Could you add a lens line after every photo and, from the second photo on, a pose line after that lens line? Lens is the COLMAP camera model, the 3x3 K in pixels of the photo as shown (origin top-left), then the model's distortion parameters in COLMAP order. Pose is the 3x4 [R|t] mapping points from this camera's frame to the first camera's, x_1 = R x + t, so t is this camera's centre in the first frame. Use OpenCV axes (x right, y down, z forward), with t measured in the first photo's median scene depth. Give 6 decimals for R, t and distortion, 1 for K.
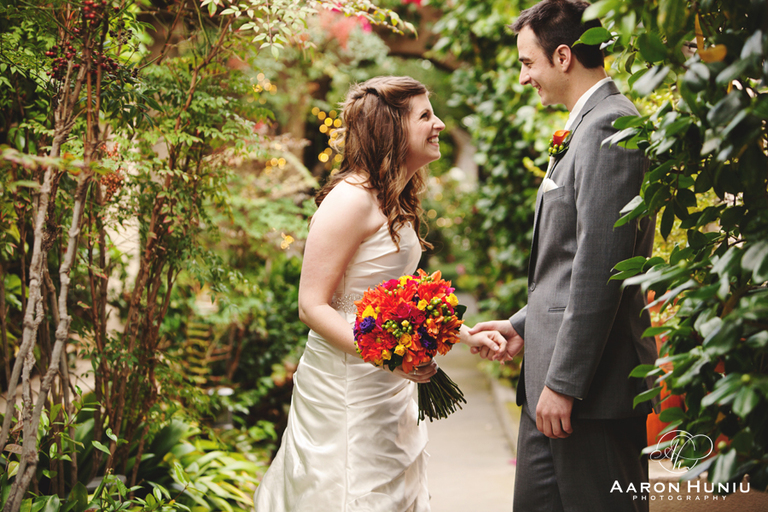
lens RADIAL K [[1972.6, 0, 339.8], [0, 1972.6, 256.2], [0, 0, 1]] dist [0.412584, -7.141878]
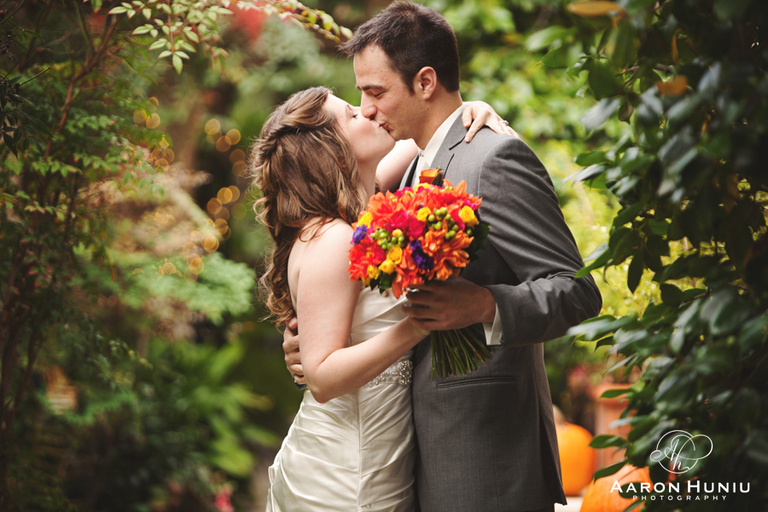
lens RADIAL K [[3440.4, 0, 384.0], [0, 3440.4, 256.0], [0, 0, 1]] dist [1.268126, 1.244226]
pose [[0.998895, 0.016485, 0.044002, -0.009285], [-0.014875, 0.999217, -0.036675, 0.023773], [-0.044572, 0.035980, 0.998358, -0.376934]]
